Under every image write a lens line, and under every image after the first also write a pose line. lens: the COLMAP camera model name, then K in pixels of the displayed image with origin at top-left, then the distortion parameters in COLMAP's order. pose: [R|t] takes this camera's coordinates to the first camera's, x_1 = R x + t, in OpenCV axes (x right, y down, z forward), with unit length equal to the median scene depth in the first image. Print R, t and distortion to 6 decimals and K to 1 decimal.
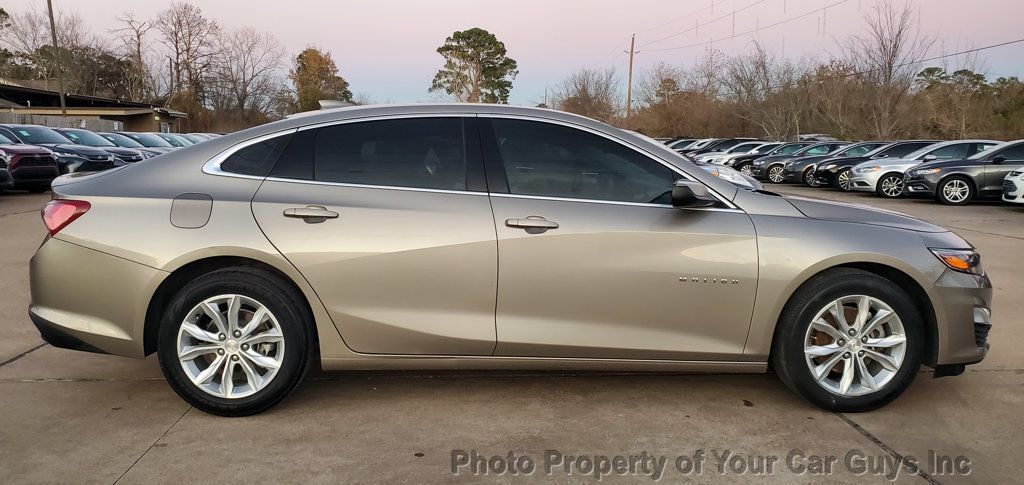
lens RADIAL K [[778.8, 0, 511.3], [0, 778.8, 273.7], [0, 0, 1]] dist [0.051656, -0.049938]
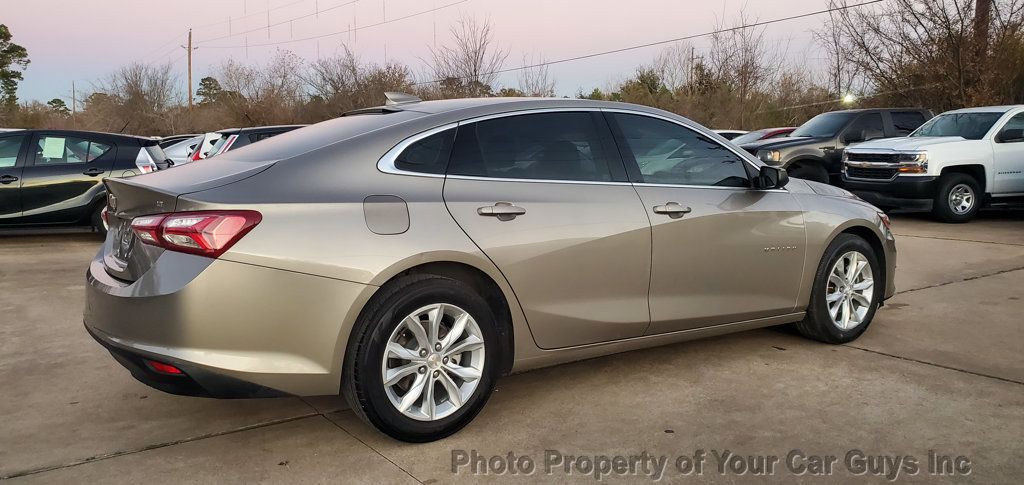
lens RADIAL K [[778.8, 0, 511.3], [0, 778.8, 273.7], [0, 0, 1]] dist [0.051656, -0.049938]
pose [[0.852115, -0.094013, 0.514841, -0.736313], [0.094717, 0.995191, 0.024961, -0.022838], [-0.514712, 0.027494, 0.856922, 0.176059]]
